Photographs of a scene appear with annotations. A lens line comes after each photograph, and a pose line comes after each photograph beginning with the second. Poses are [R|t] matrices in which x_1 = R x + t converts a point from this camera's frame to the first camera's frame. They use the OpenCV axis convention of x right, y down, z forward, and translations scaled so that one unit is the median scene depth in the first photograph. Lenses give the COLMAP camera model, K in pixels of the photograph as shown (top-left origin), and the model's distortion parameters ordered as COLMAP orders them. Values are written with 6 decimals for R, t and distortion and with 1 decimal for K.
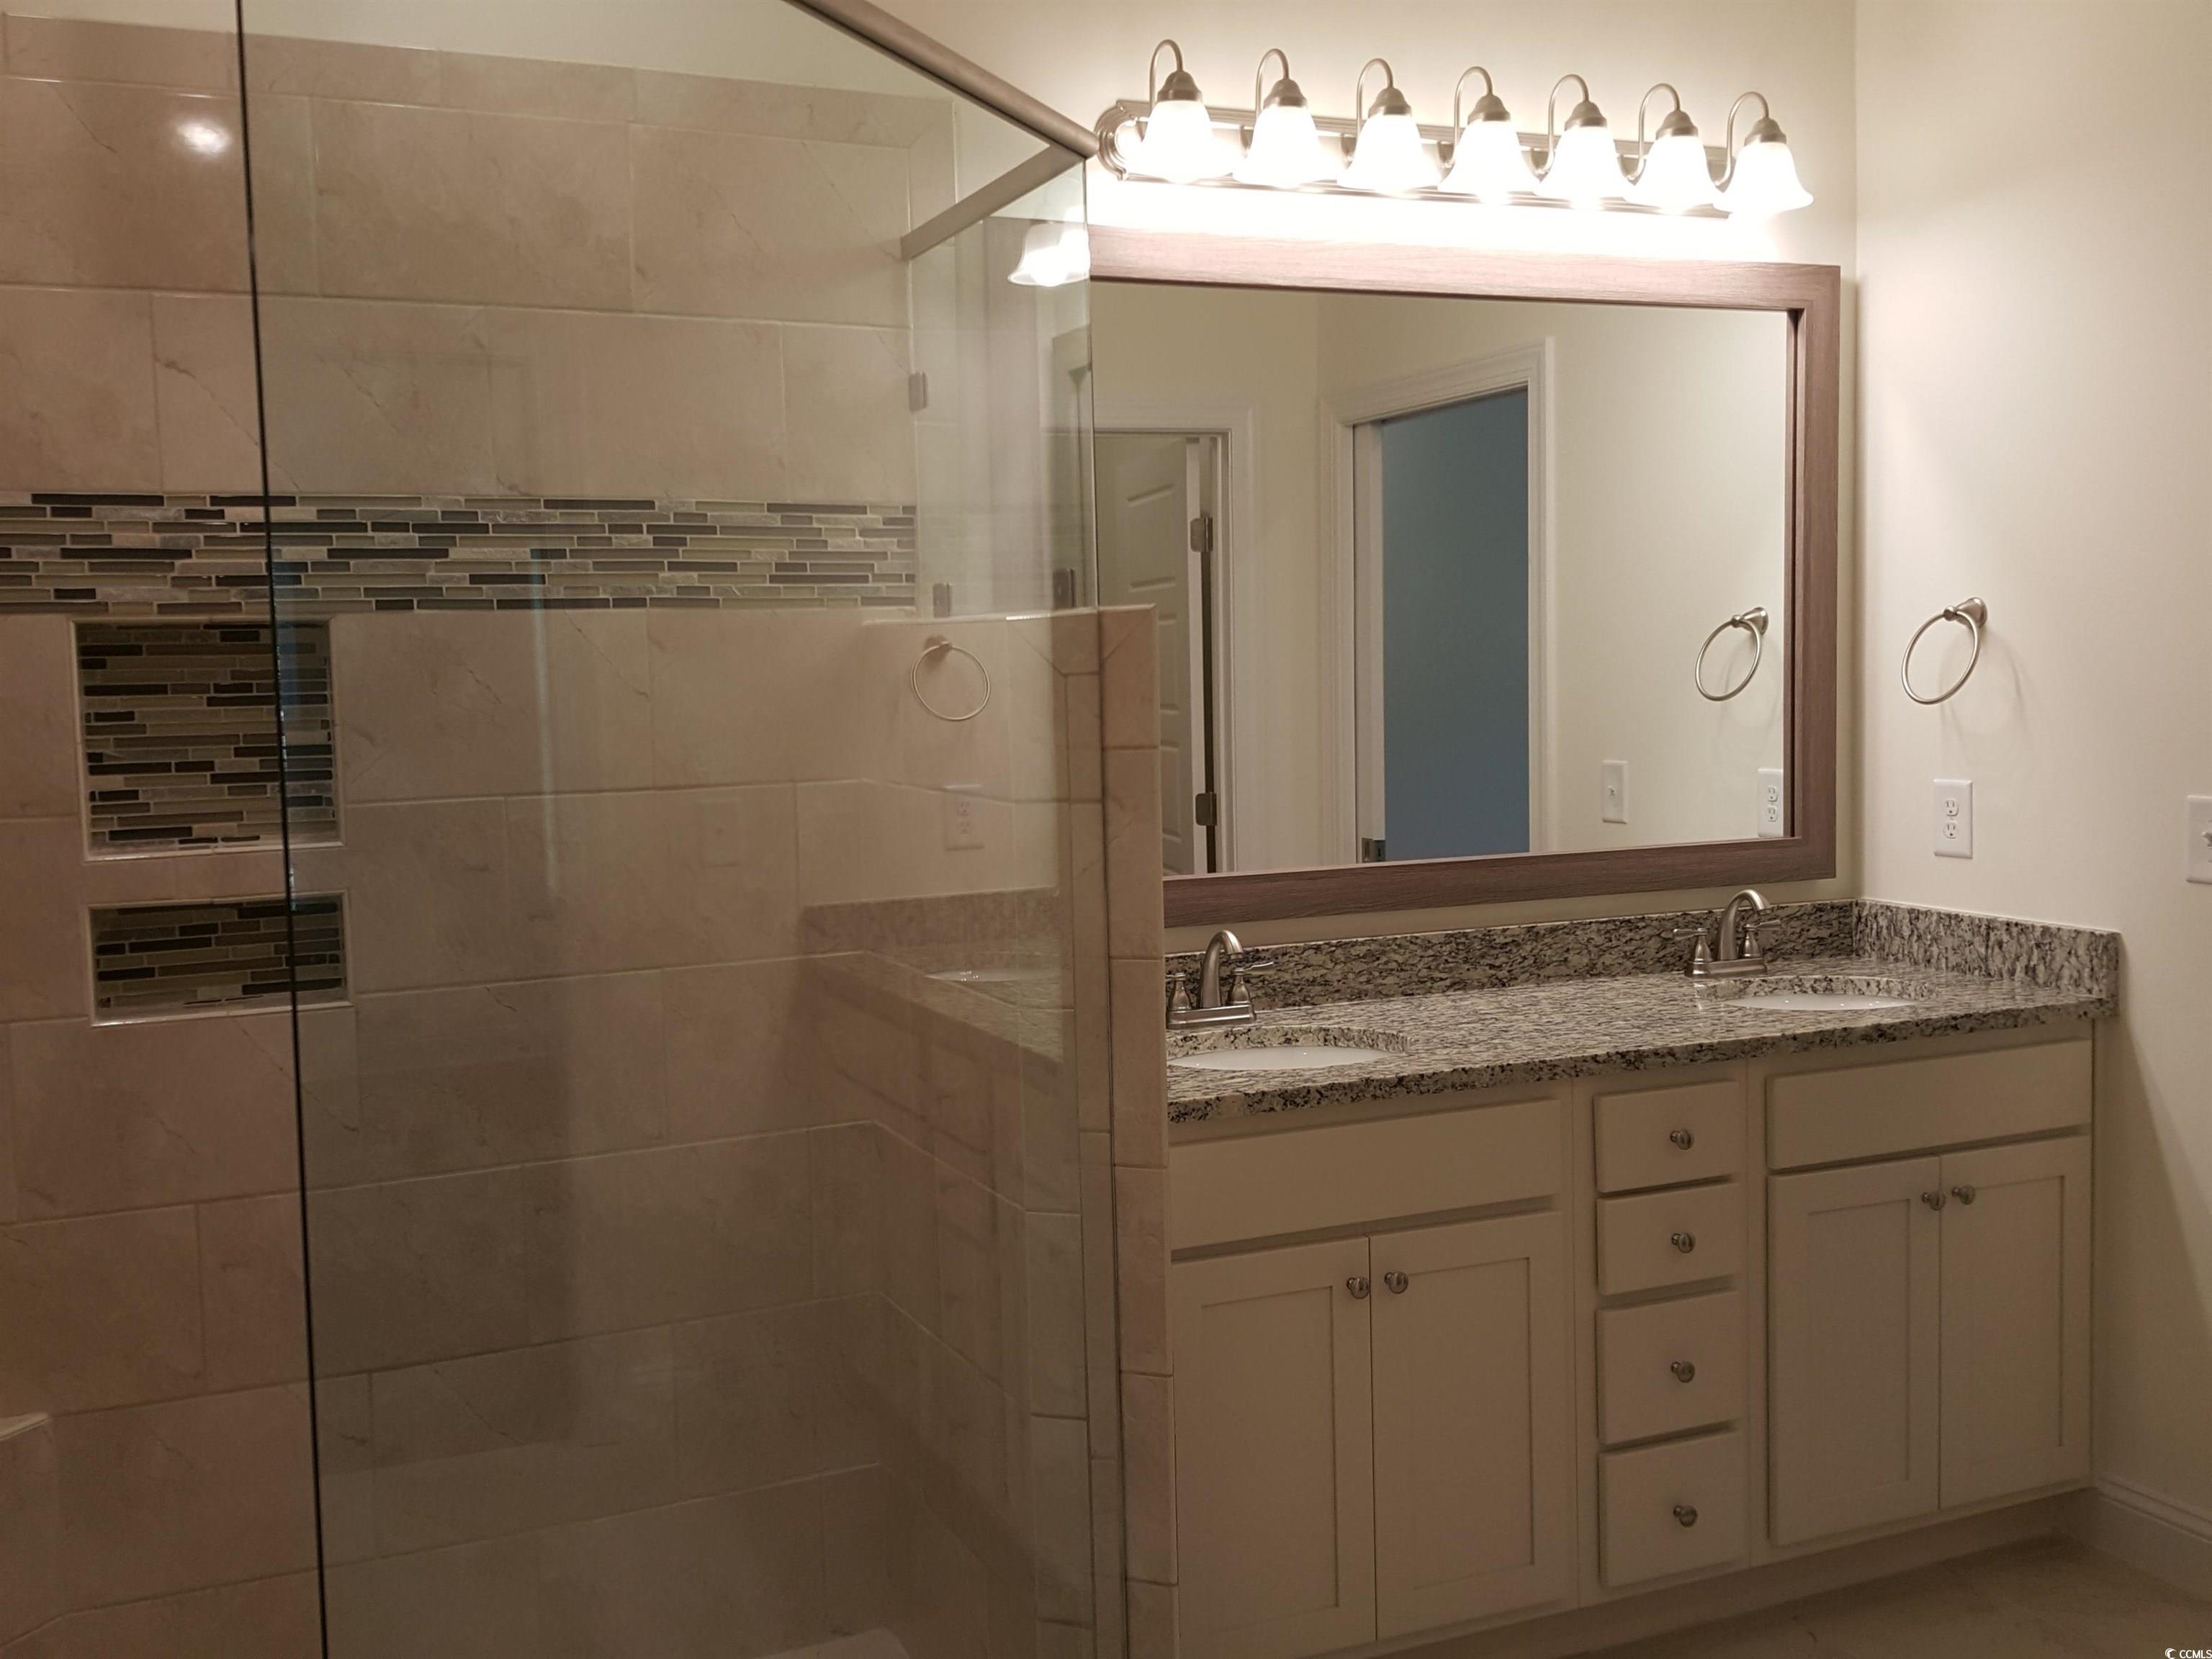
lens RADIAL K [[2162.9, 0, 1061.5], [0, 2162.9, 820.4], [0, 0, 1]] dist [0.059236, 0.000000]
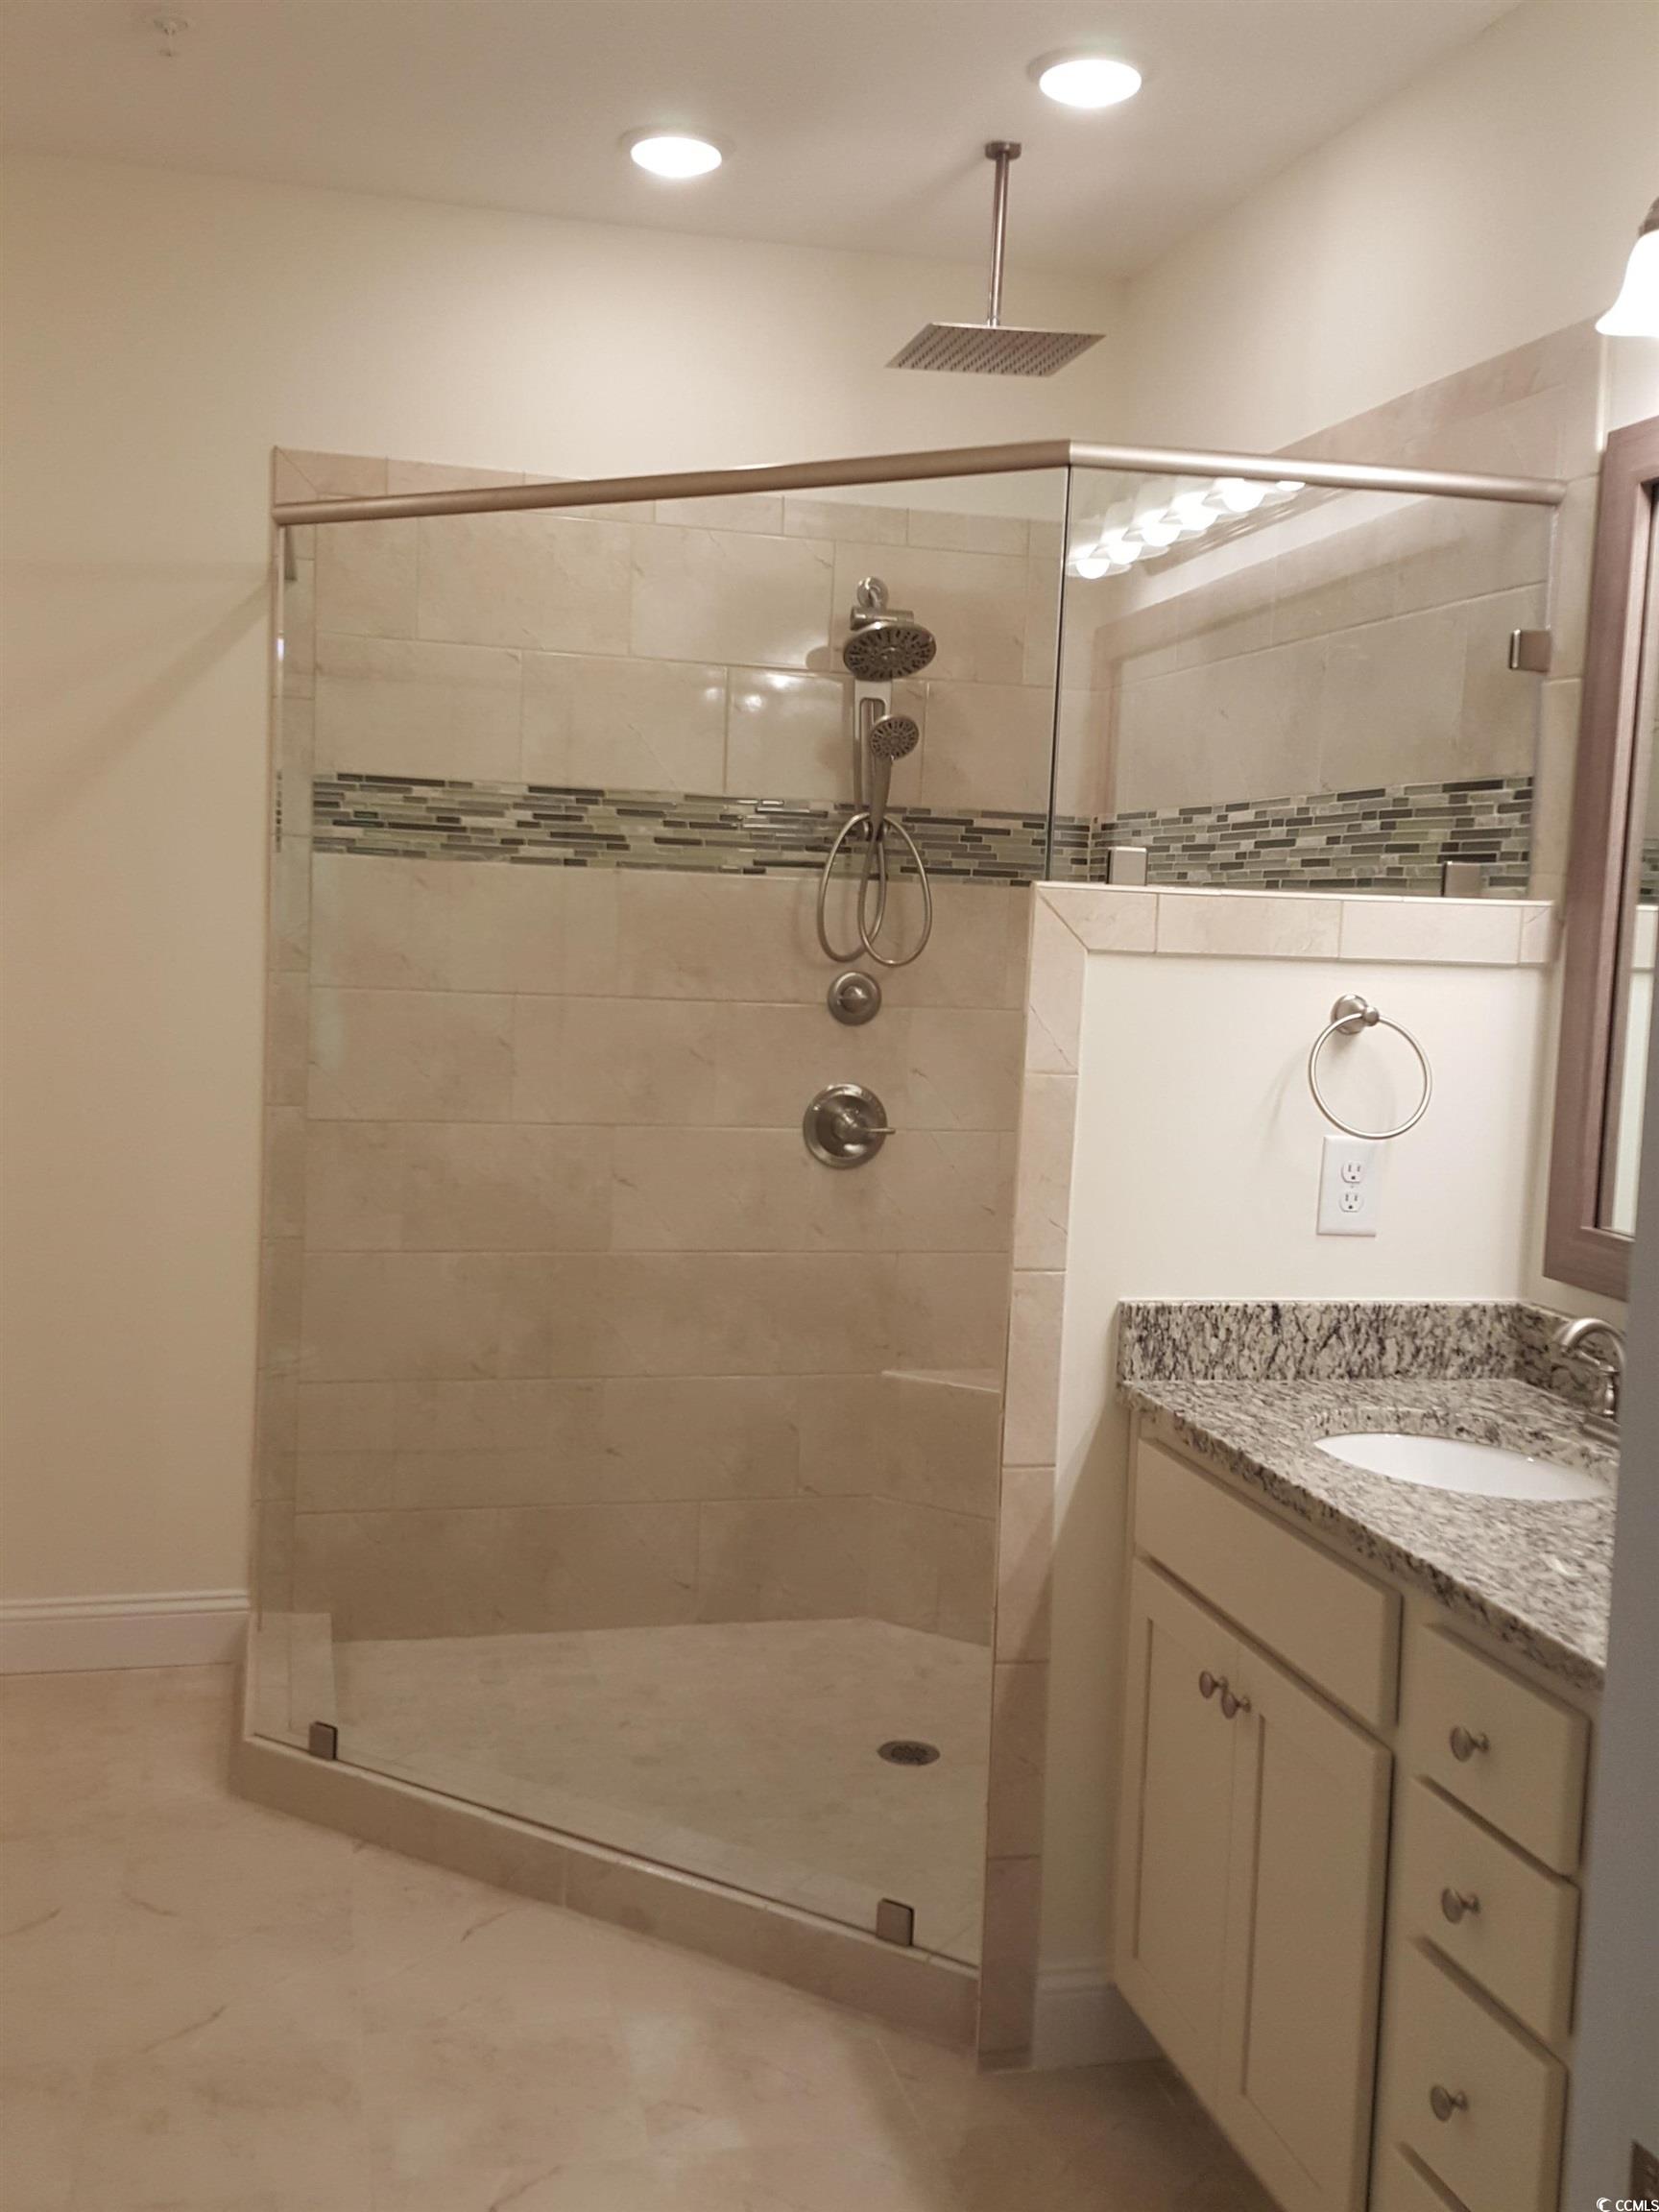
lens RADIAL K [[2162.9, 0, 809.3], [0, 2162.9, 1106.4], [0, 0, 1]] dist [0.059236, 0.000000]
pose [[-0.179387, 0.103029, -0.978369, 0.785890], [-0.104691, 0.986854, 0.123118, -0.079250], [0.978192, 0.124512, -0.166242, 0.771244]]
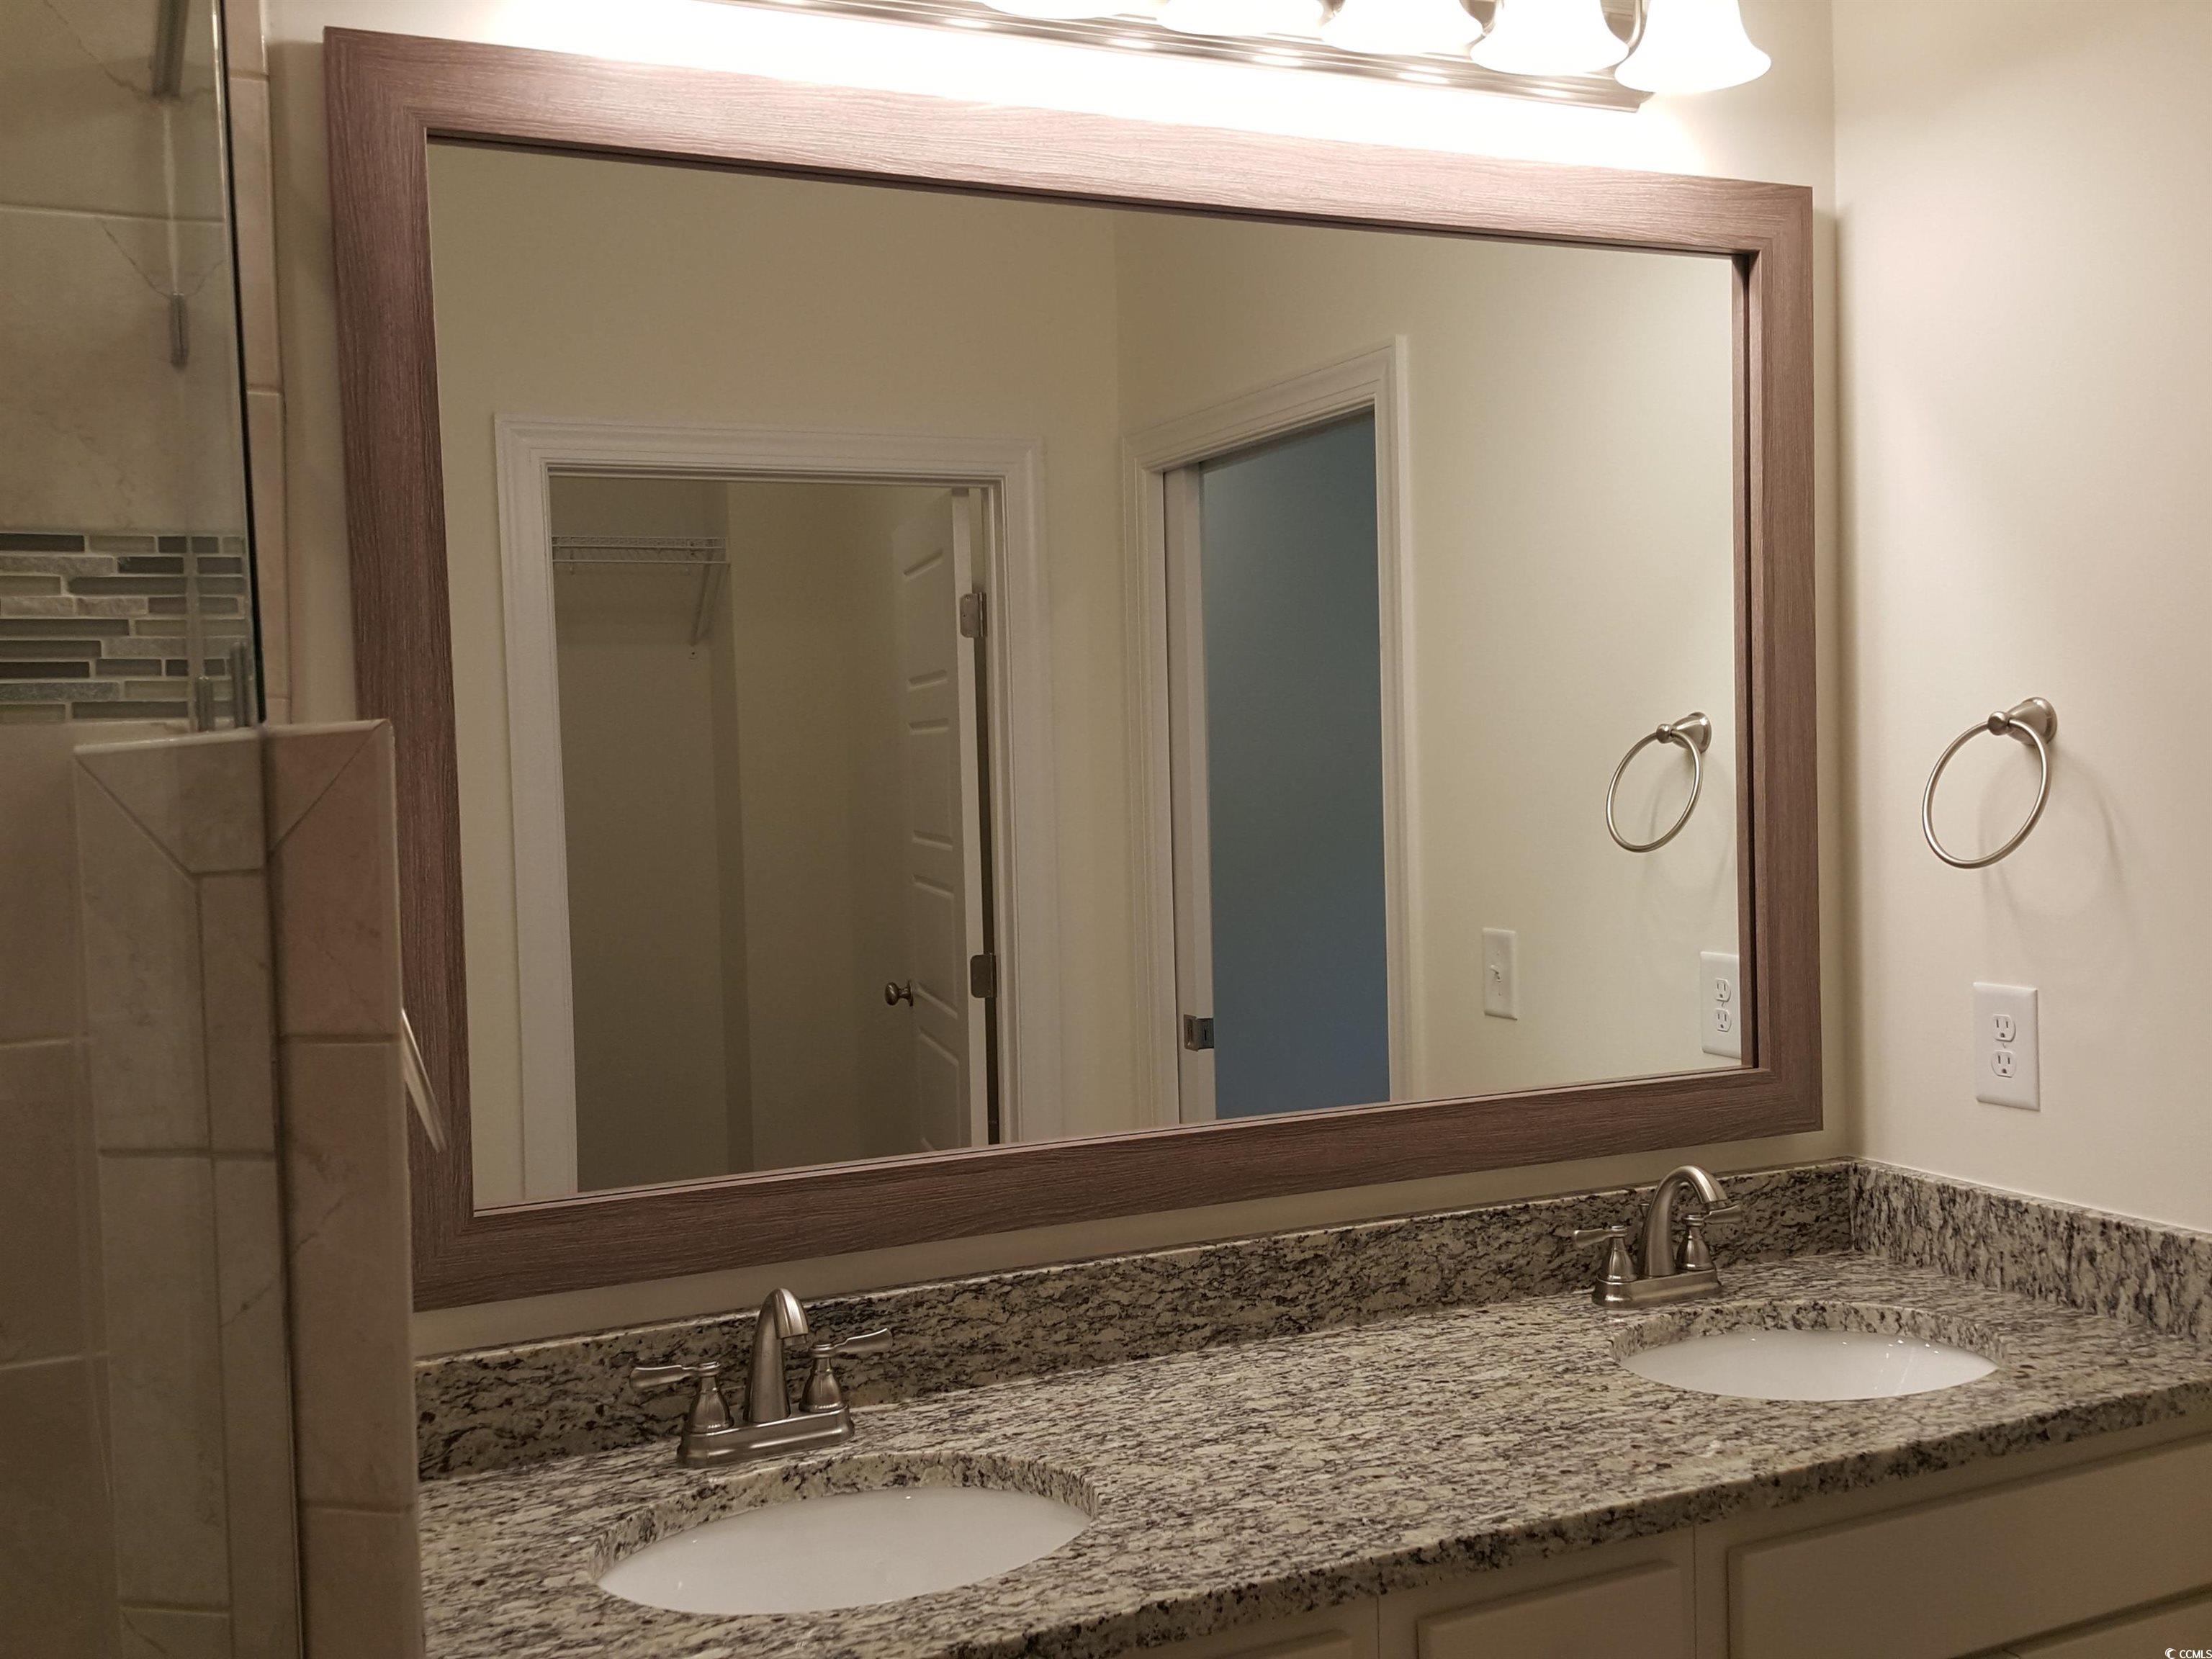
lens RADIAL K [[2162.9, 0, 1107.4], [0, 2162.9, 845.7], [0, 0, 1]] dist [0.059236, 0.000000]
pose [[0.998985, -0.007002, 0.044489, 0.123791], [0.008489, 0.999409, -0.033322, -0.041151], [-0.044229, 0.033666, 0.998454, 0.388183]]
